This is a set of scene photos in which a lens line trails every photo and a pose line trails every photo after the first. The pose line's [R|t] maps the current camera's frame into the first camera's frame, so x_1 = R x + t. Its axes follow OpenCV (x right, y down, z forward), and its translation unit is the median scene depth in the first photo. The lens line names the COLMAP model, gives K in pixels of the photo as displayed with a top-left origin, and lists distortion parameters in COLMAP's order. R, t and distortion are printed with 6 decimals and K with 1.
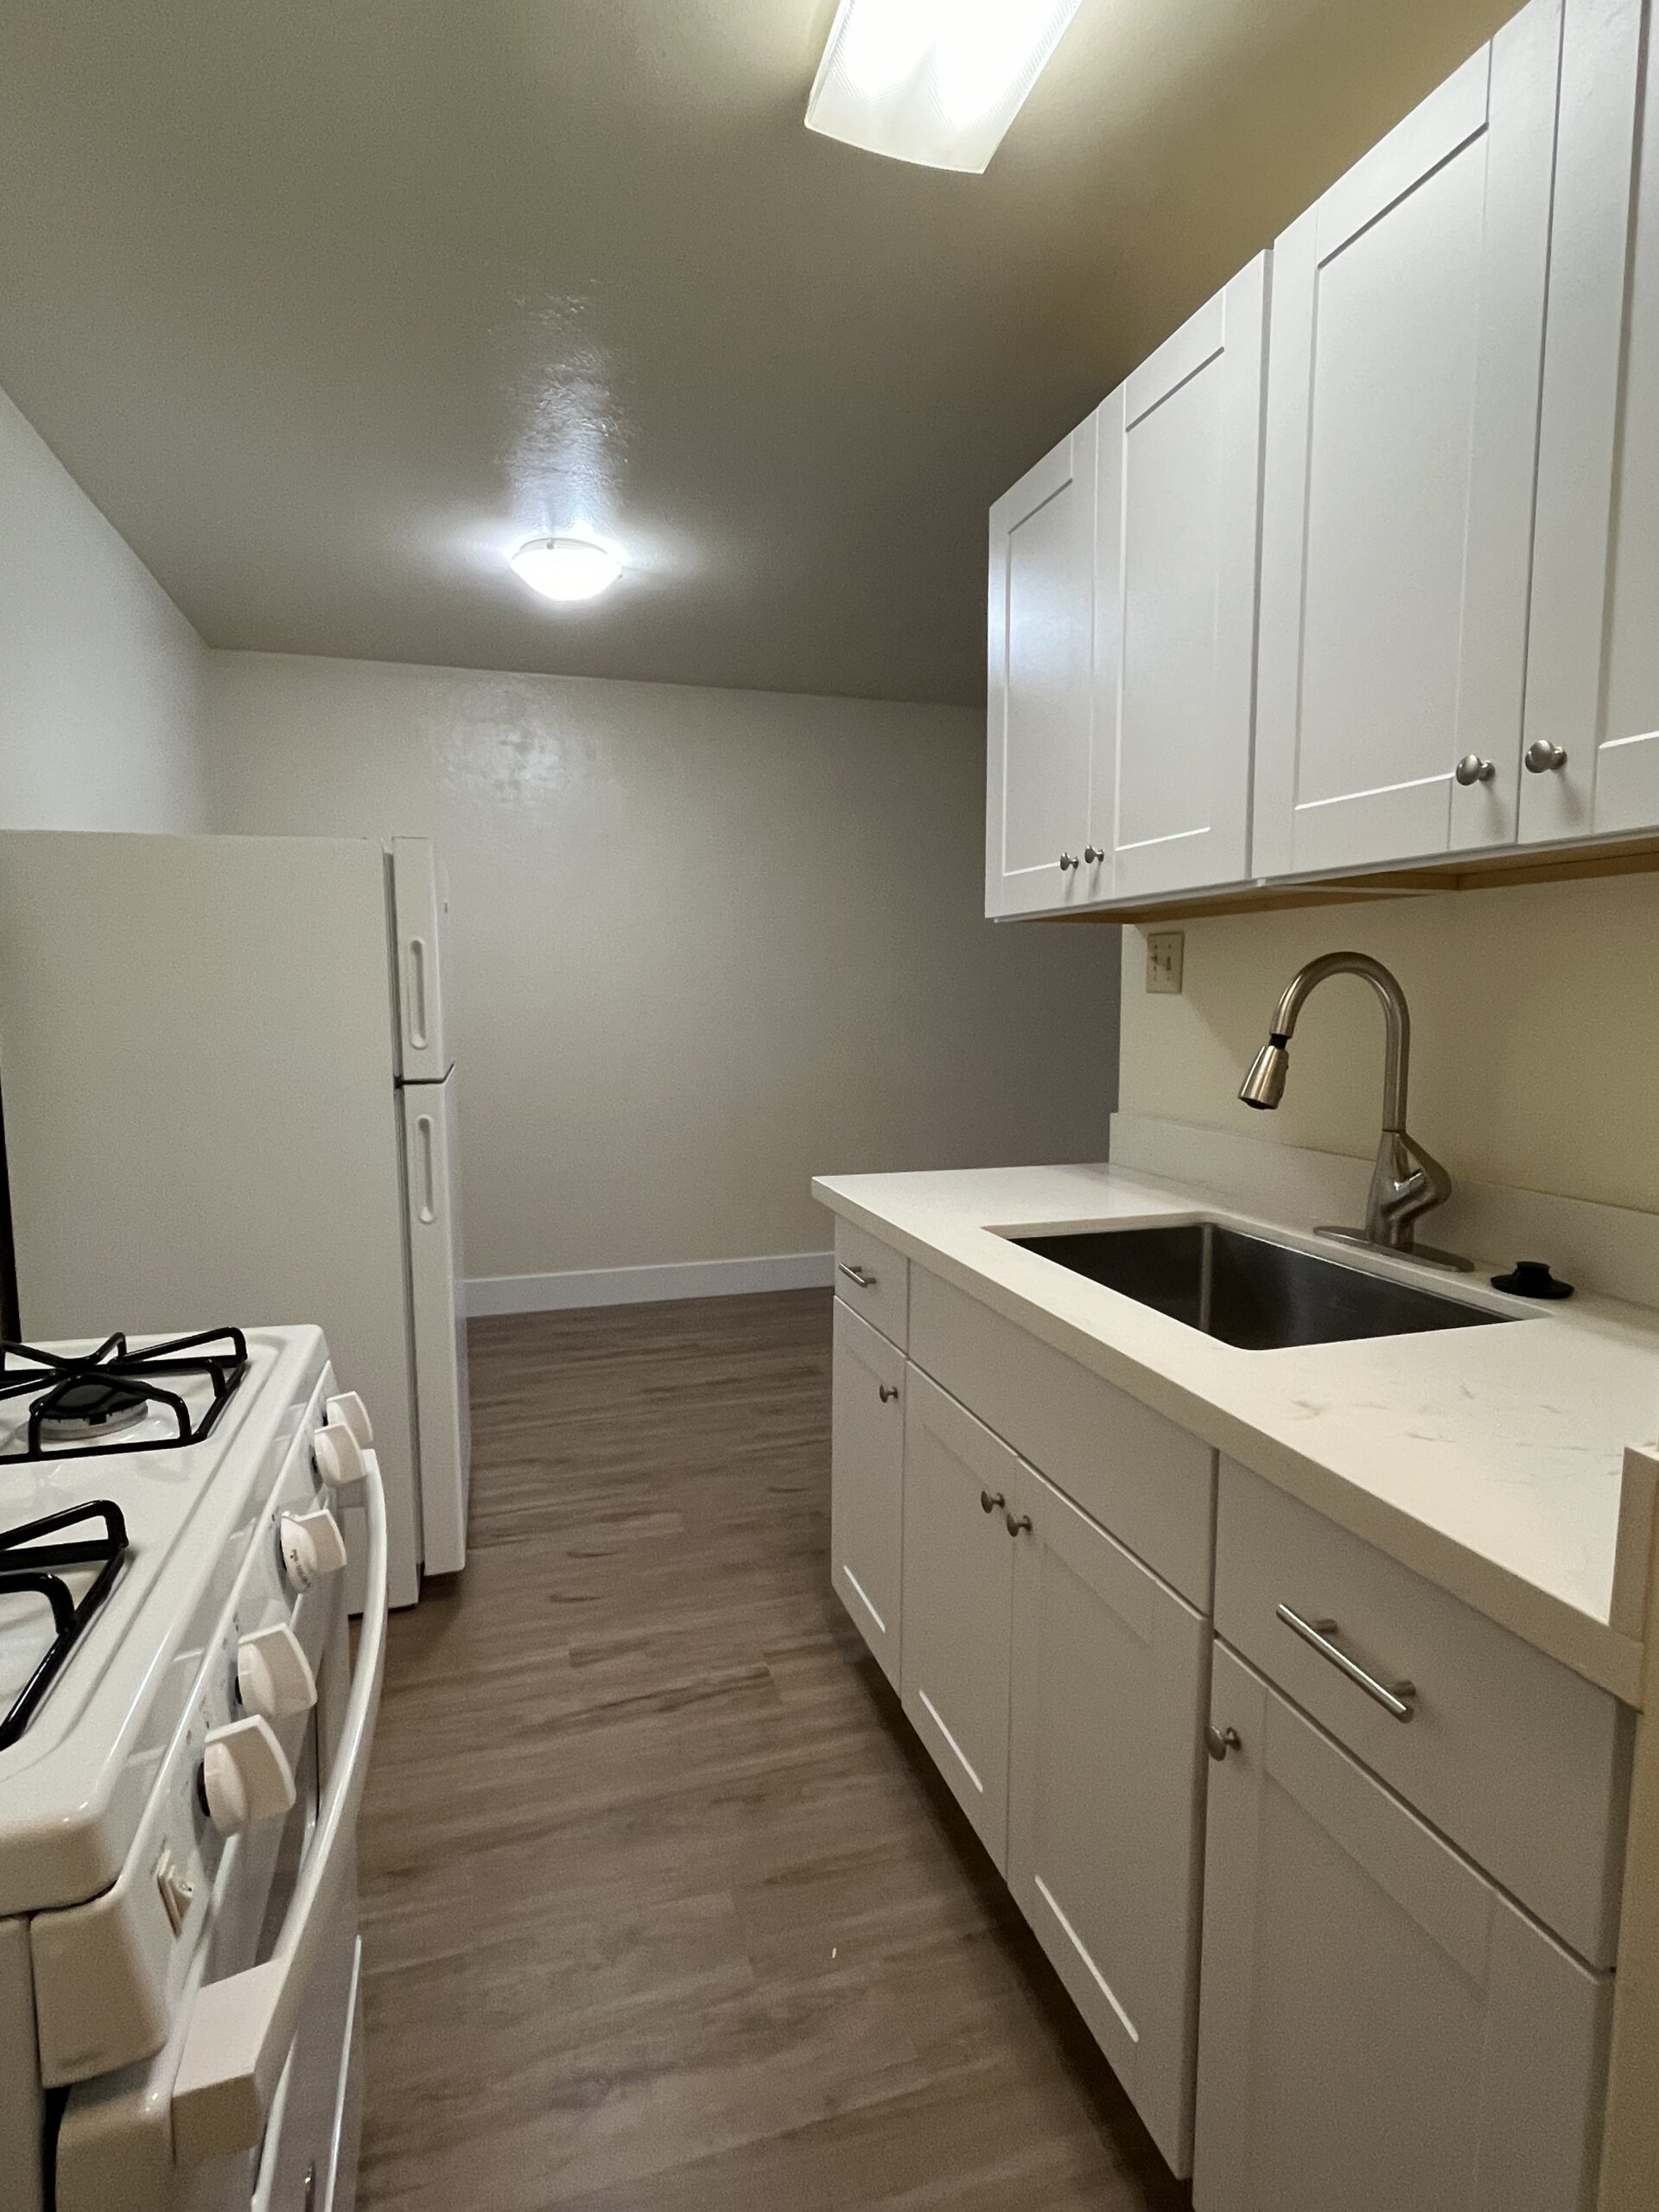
lens RADIAL K [[1098.5, 0, 833.8], [0, 1098.5, 1104.1], [0, 0, 1]] dist [-0.005126, -0.000180]
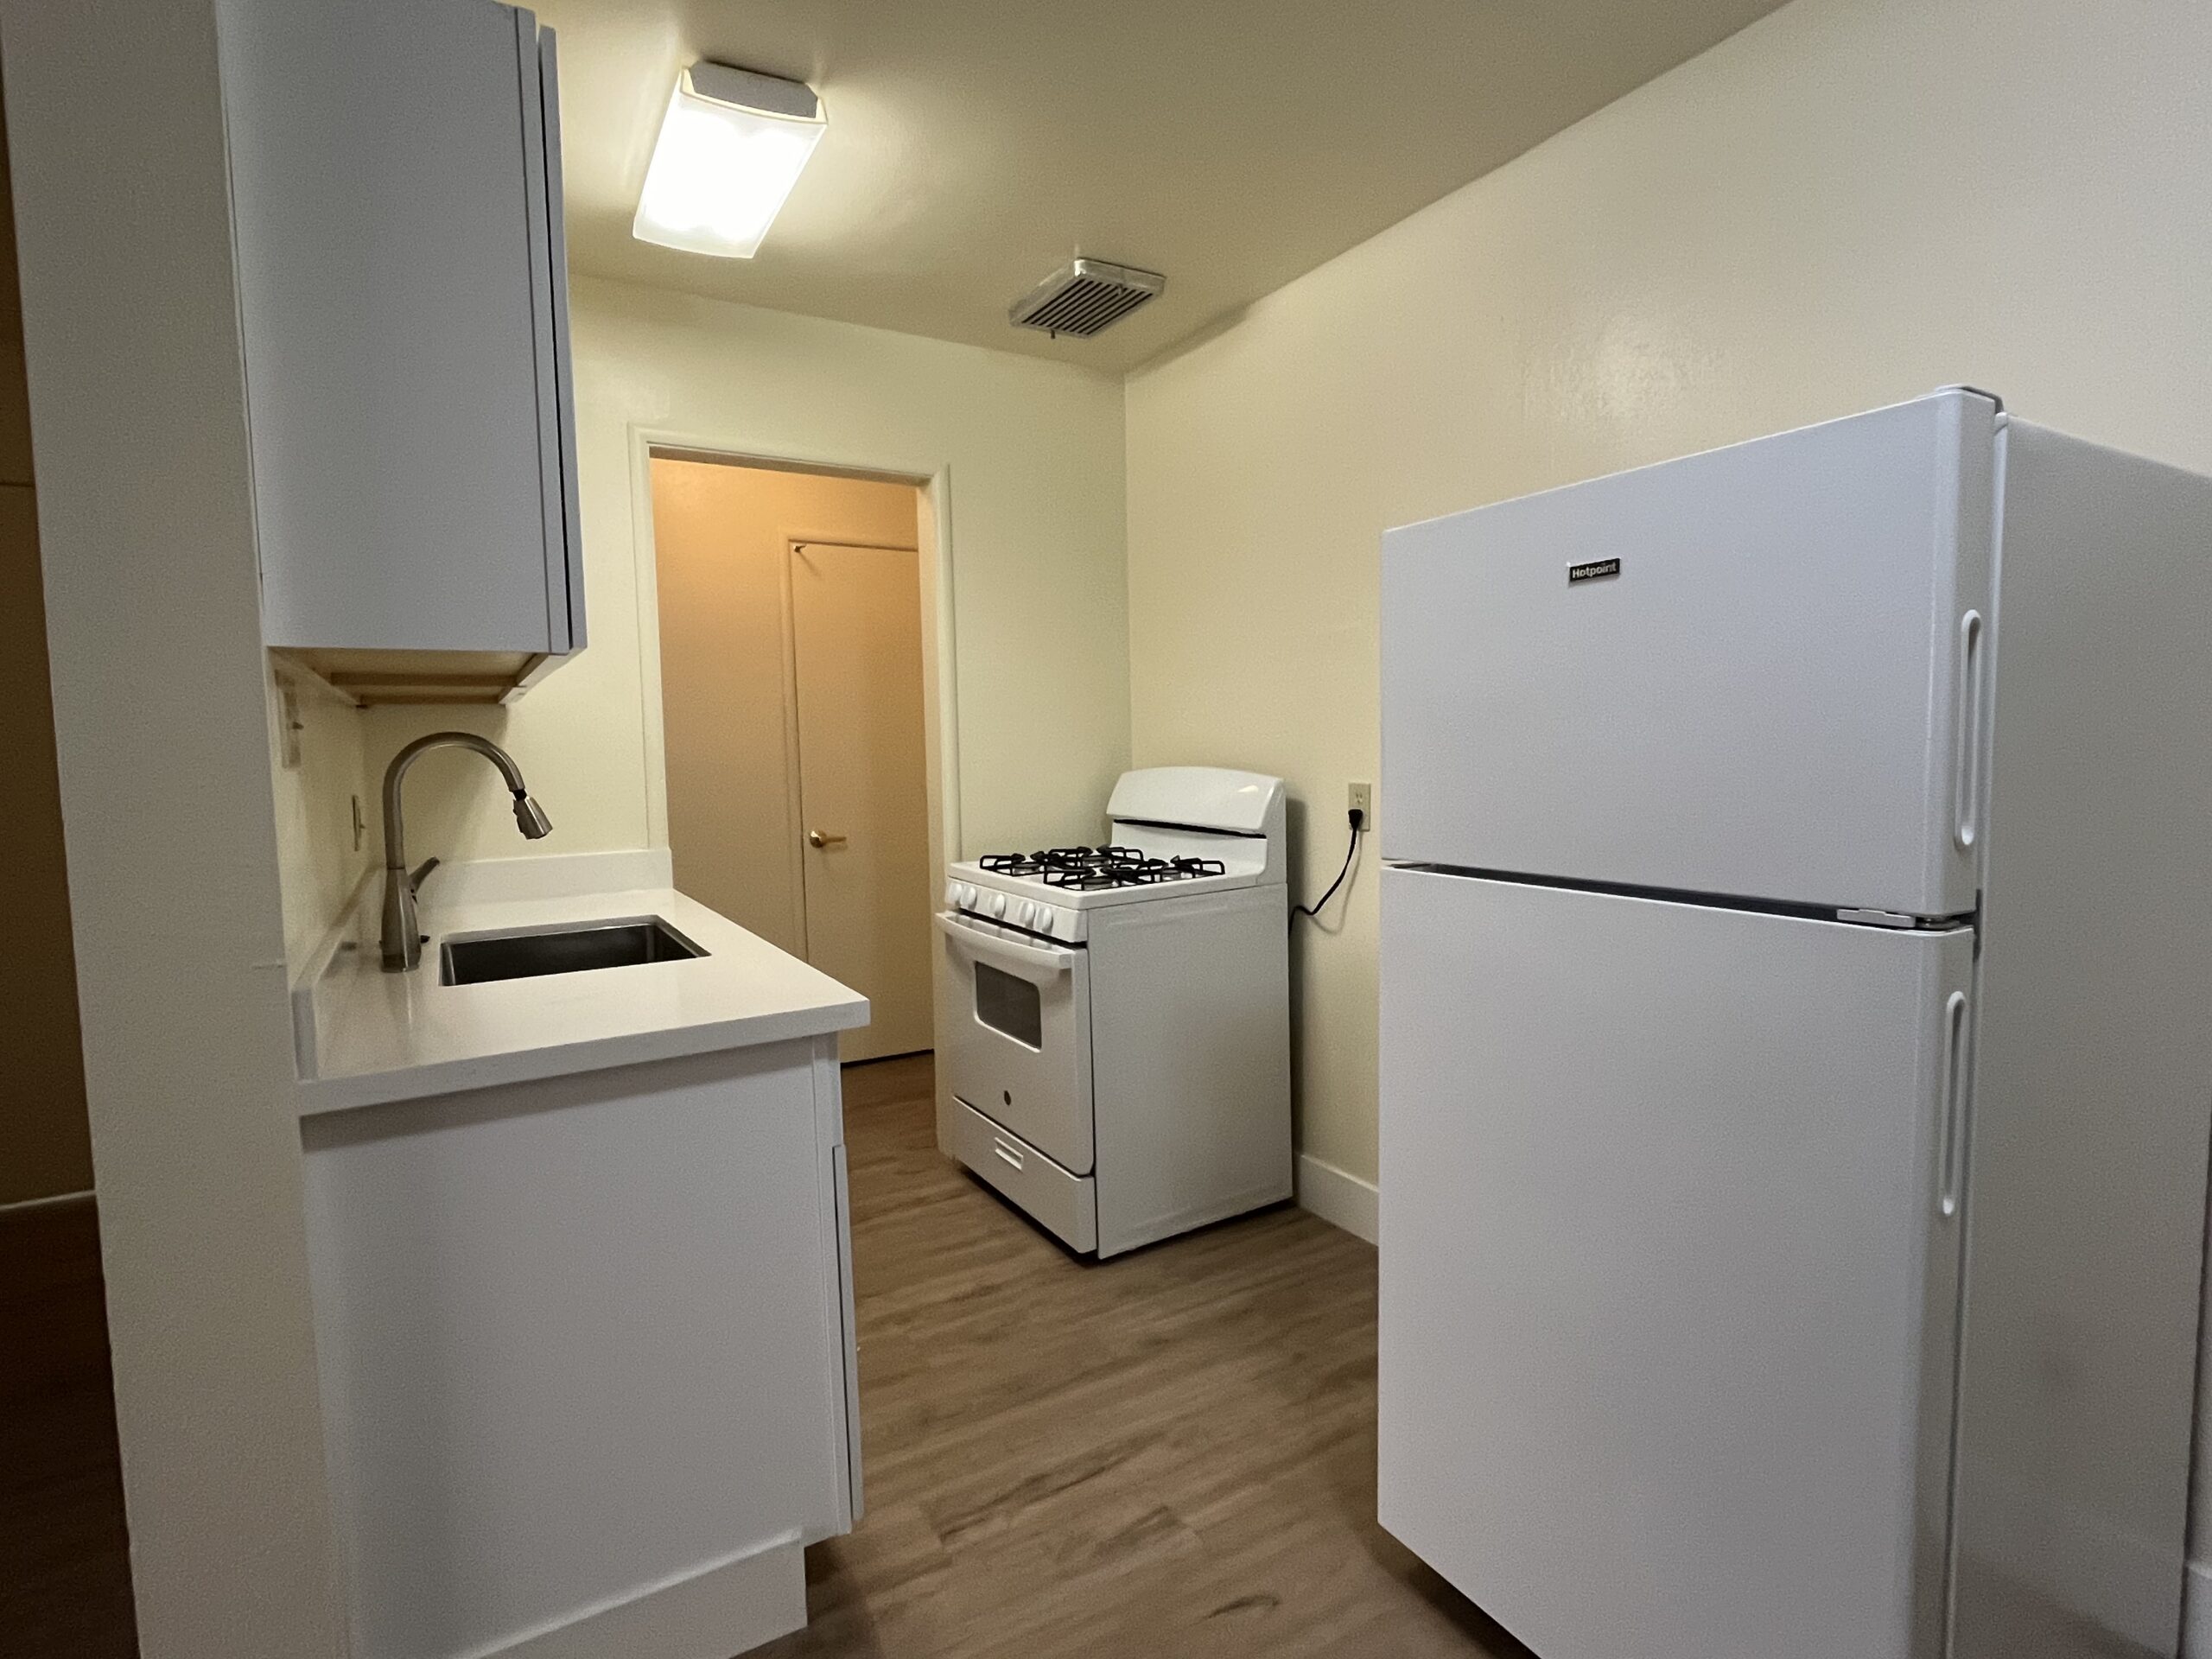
lens RADIAL K [[1098.5, 0, 1108.5], [0, 1098.5, 823.8], [0, 0, 1]] dist [-0.005126, -0.000180]
pose [[-0.972904, 0.037362, -0.228169, -0.013110], [-0.001361, 0.985915, 0.167241, -0.183629], [0.231203, 0.163020, -0.959150, 1.820241]]
